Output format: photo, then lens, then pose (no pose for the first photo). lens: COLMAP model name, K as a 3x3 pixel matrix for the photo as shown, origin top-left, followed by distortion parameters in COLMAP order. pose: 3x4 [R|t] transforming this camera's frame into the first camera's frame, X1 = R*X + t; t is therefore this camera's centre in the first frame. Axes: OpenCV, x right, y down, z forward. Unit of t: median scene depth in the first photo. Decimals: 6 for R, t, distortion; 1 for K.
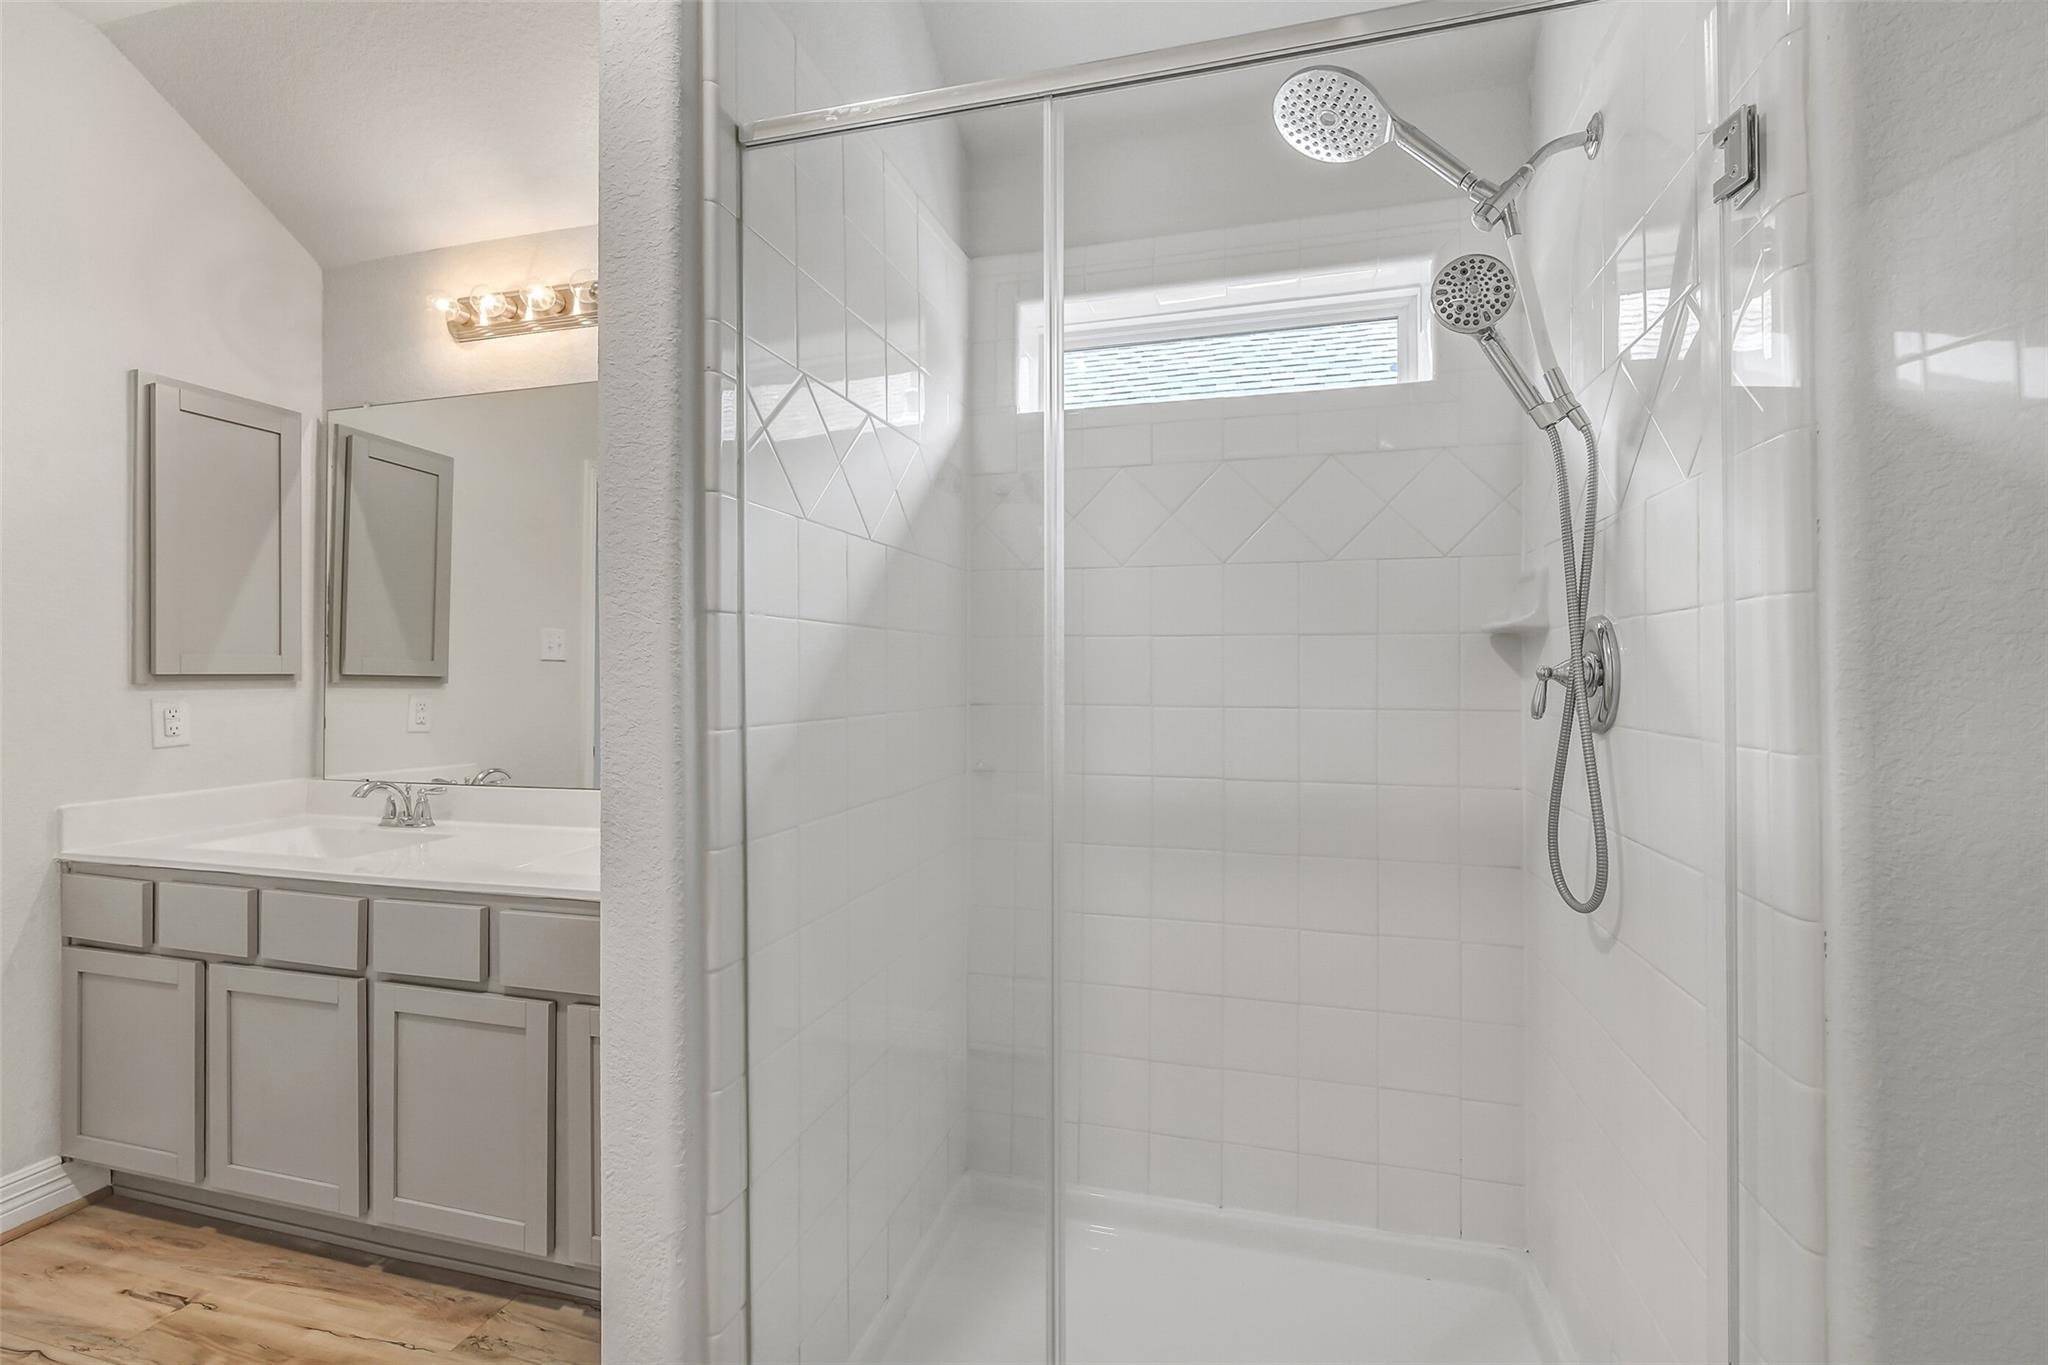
lens RADIAL K [[904.3, 0, 1026.6], [0, 904.3, 667.3], [0, 0, 1]] dist [-0.000353, 0.000217]
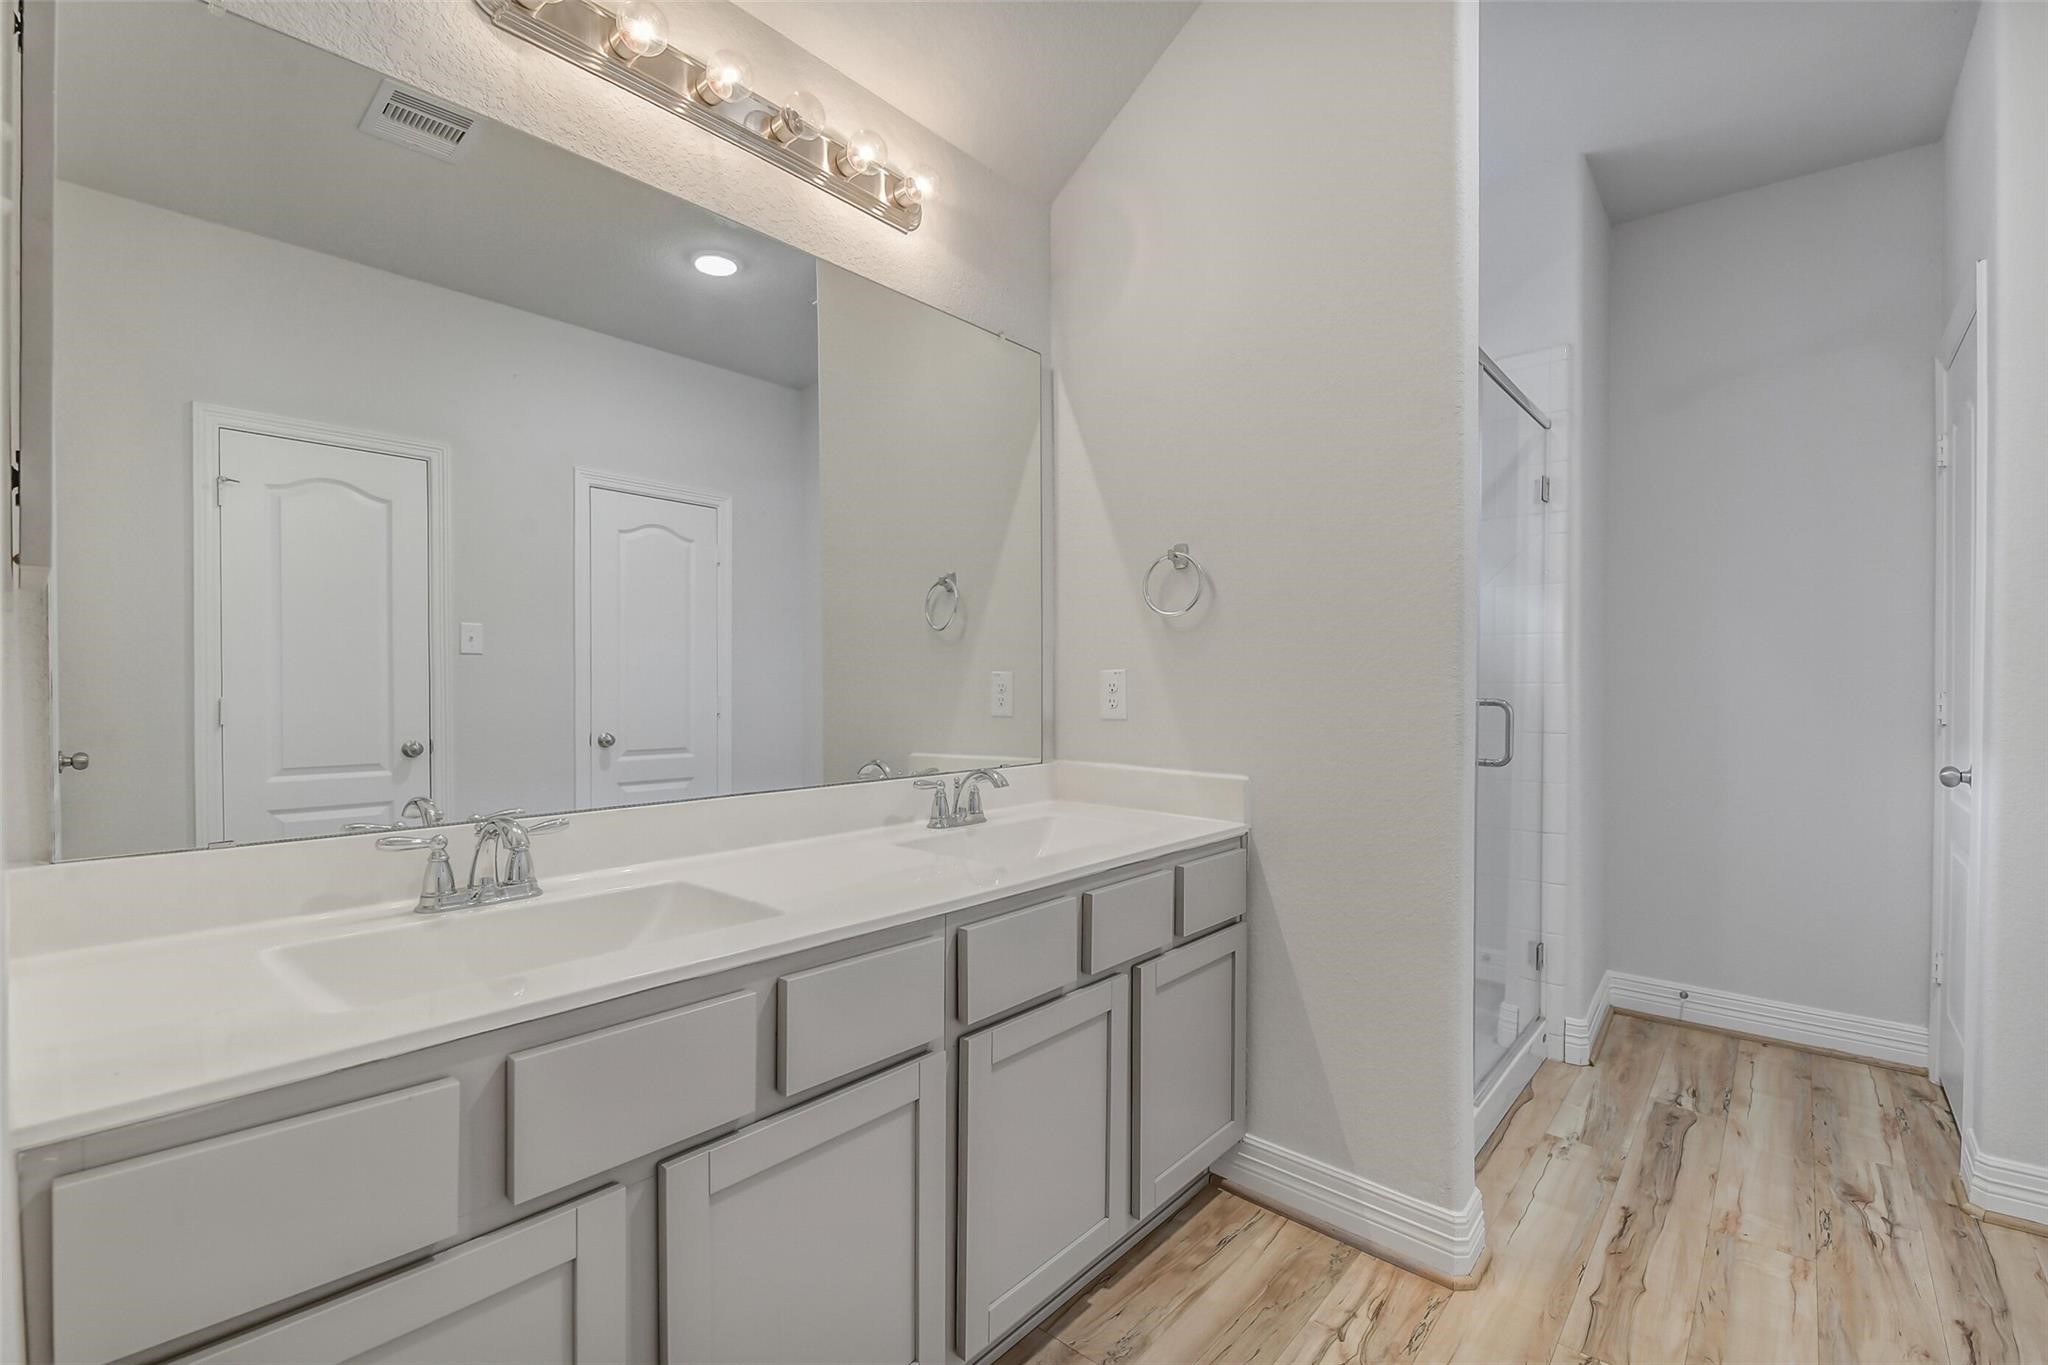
lens RADIAL K [[904.3, 0, 1026.7], [0, 904.3, 682.2], [0, 0, 1]] dist [-0.000353, 0.000217]
pose [[0.463335, -0.012085, 0.886101, -1.286746], [0.006968, 0.999926, 0.009994, 0.050943], [-0.886156, 0.001544, 0.463385, 0.594340]]
